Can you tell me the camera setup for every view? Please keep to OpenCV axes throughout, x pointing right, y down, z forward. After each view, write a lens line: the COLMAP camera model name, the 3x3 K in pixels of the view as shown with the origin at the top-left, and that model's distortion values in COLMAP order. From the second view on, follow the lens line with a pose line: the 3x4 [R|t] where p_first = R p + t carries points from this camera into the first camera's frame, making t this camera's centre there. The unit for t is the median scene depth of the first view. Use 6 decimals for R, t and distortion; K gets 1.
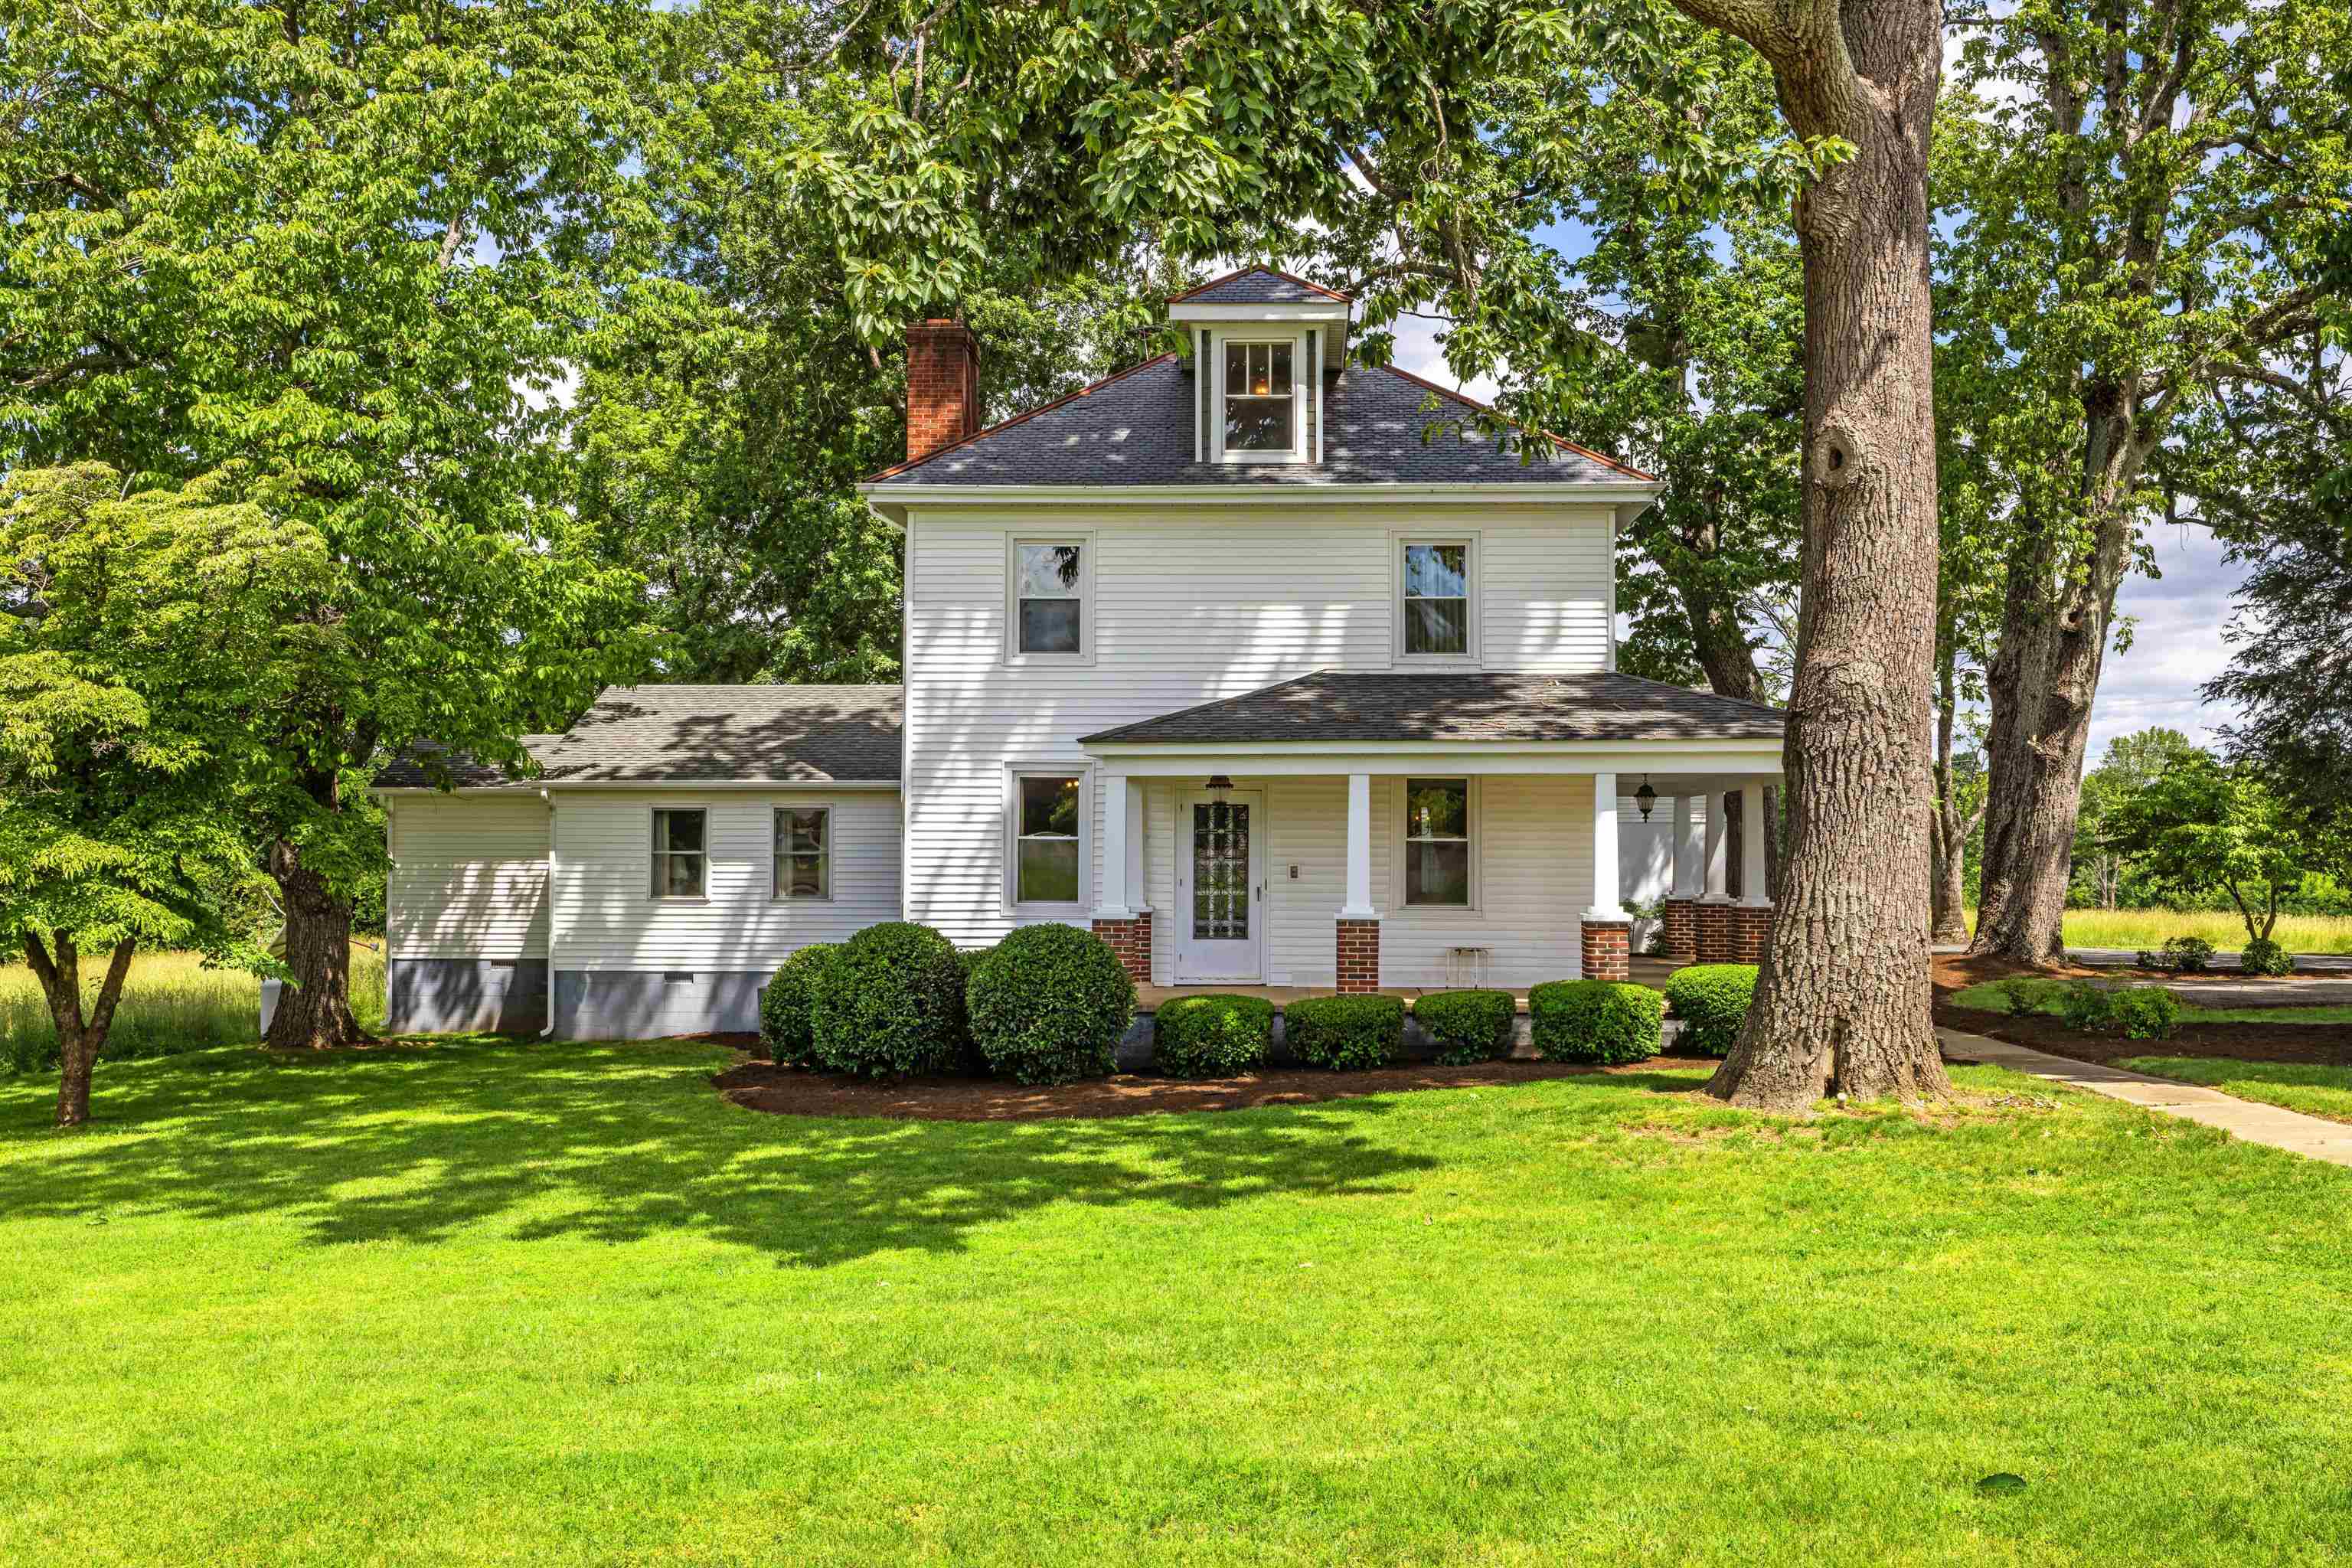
lens RADIAL K [[2255.3, 0, 1176.0], [0, 2255.3, 784.0], [0, 0, 1]] dist [0.011522, 0.010413]
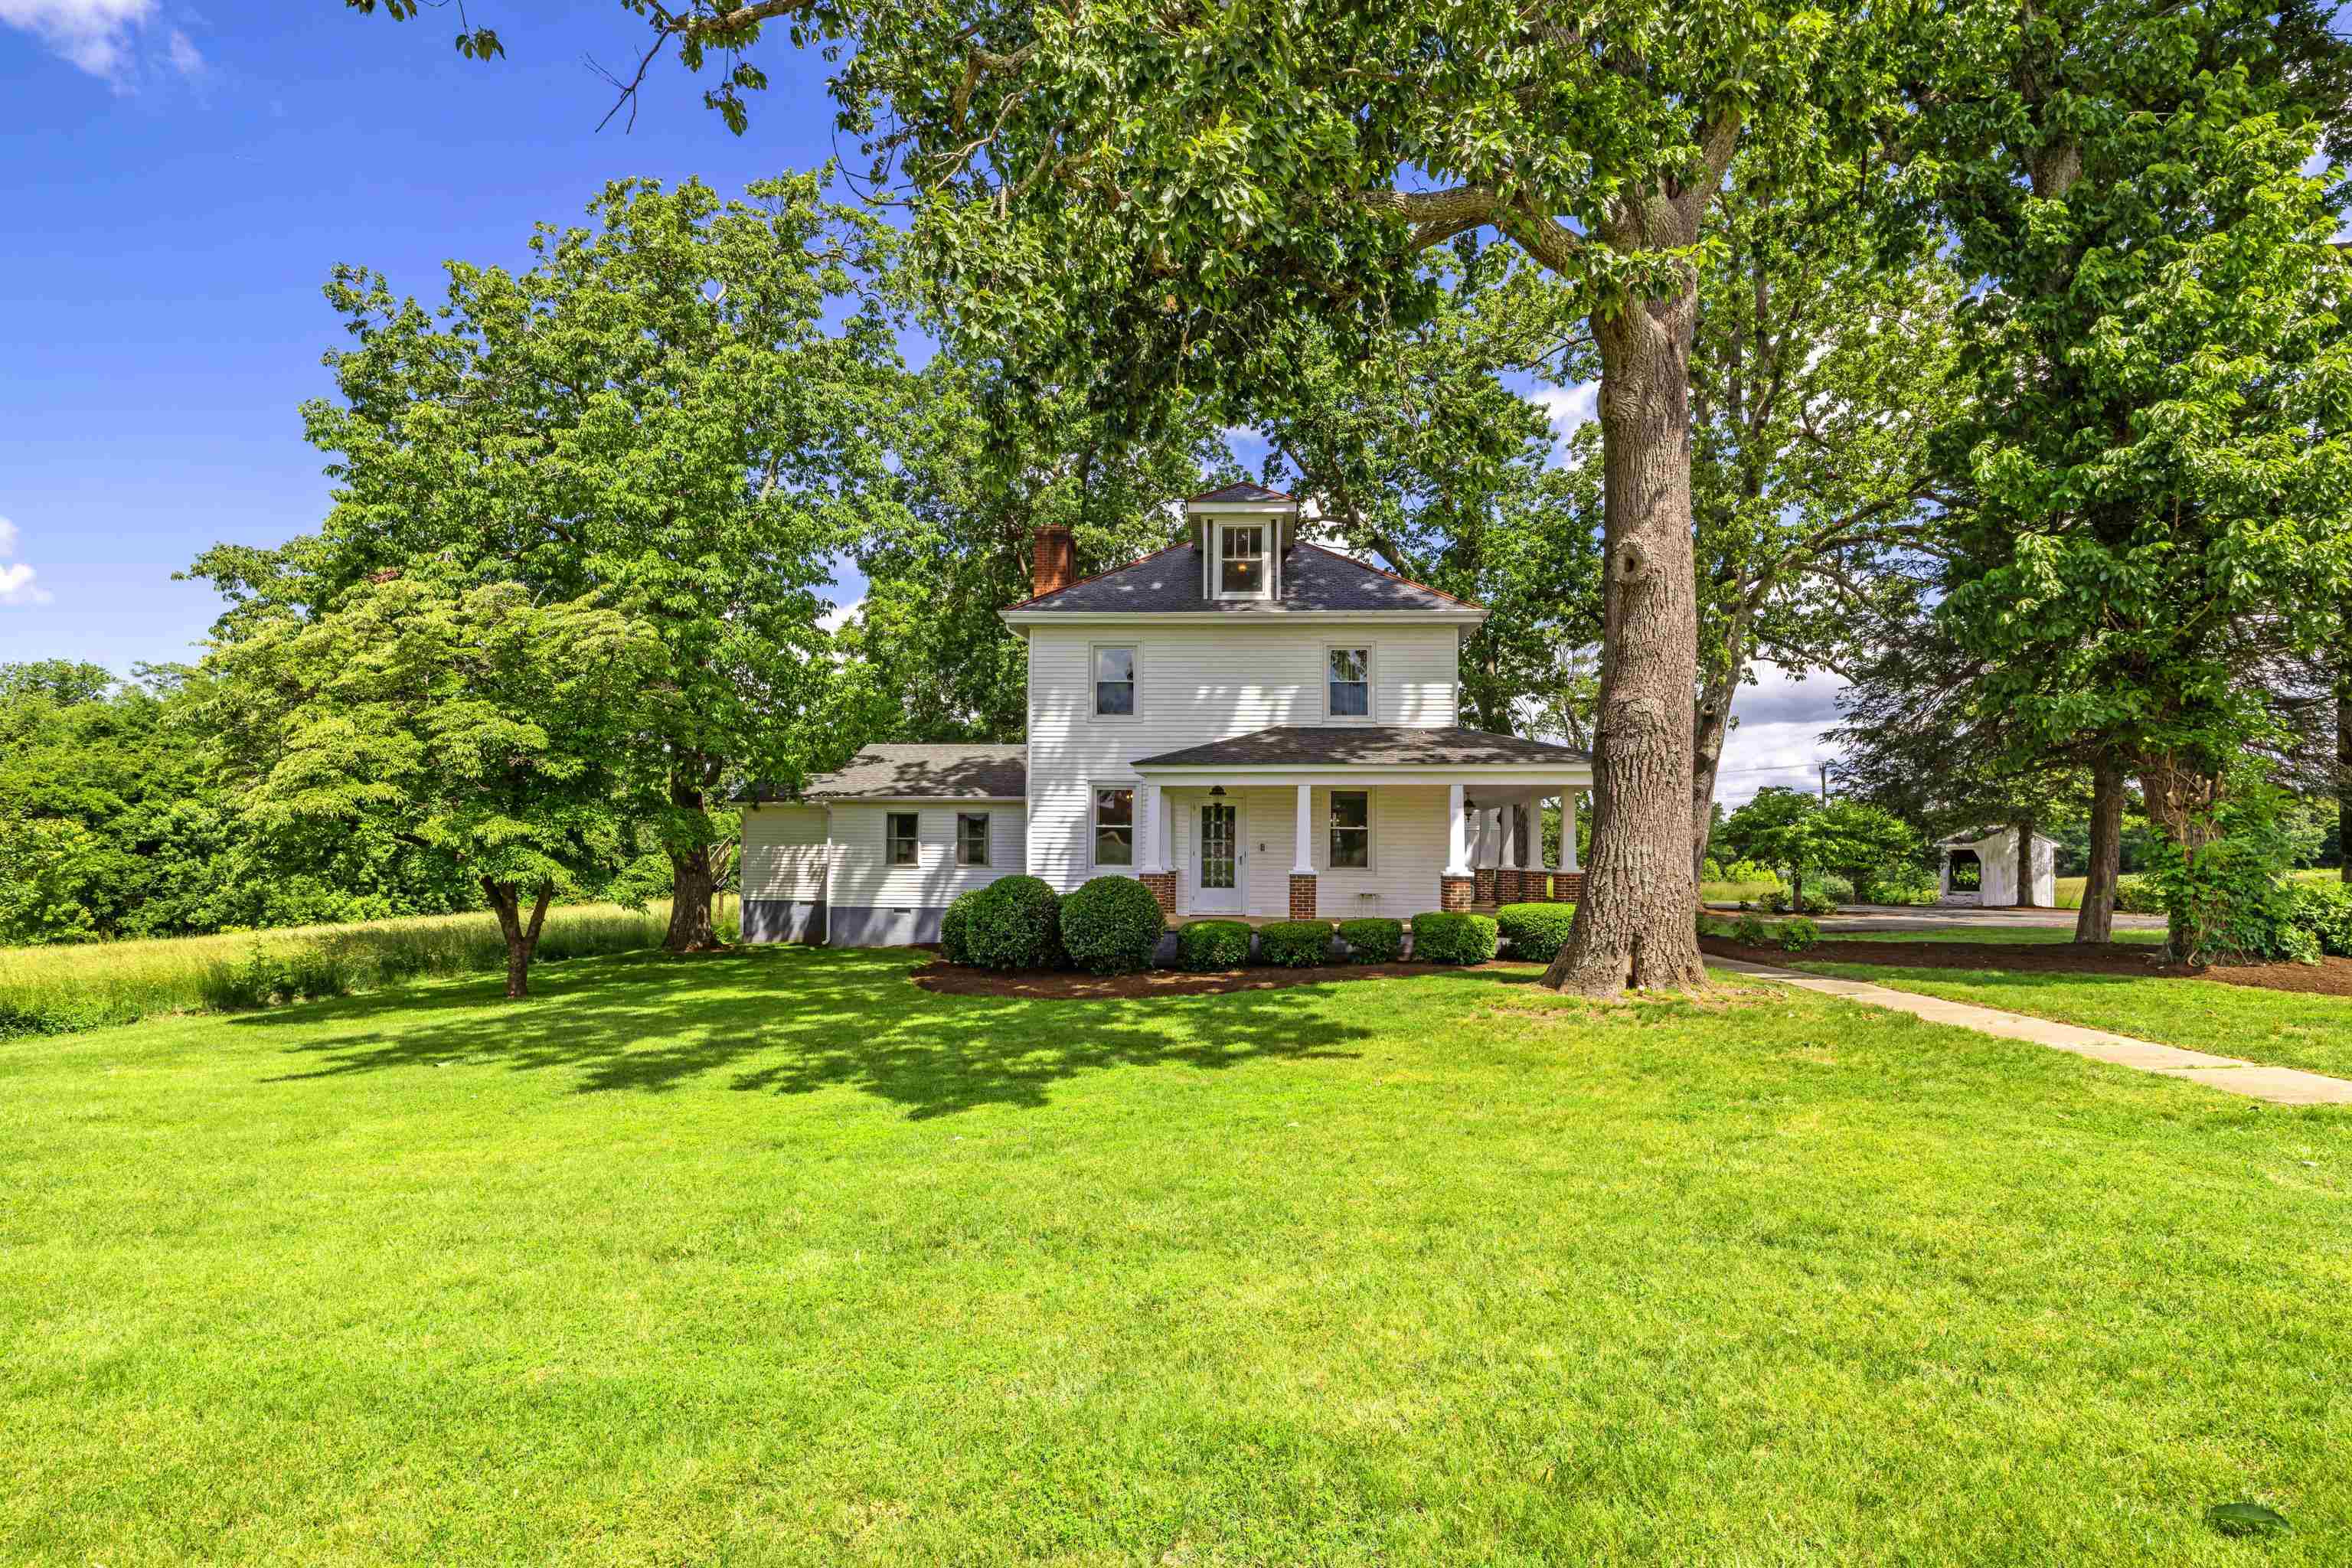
lens RADIAL K [[1155.8, 0, 1173.2], [0, 1155.8, 828.0], [0, 0, 1]] dist [0.000456, 0.000060]
pose [[0.999877, 0.002719, -0.015429, -0.000014], [-0.002594, 0.999964, 0.008135, 0.019175], [0.015450, -0.008094, 0.999848, 0.162828]]
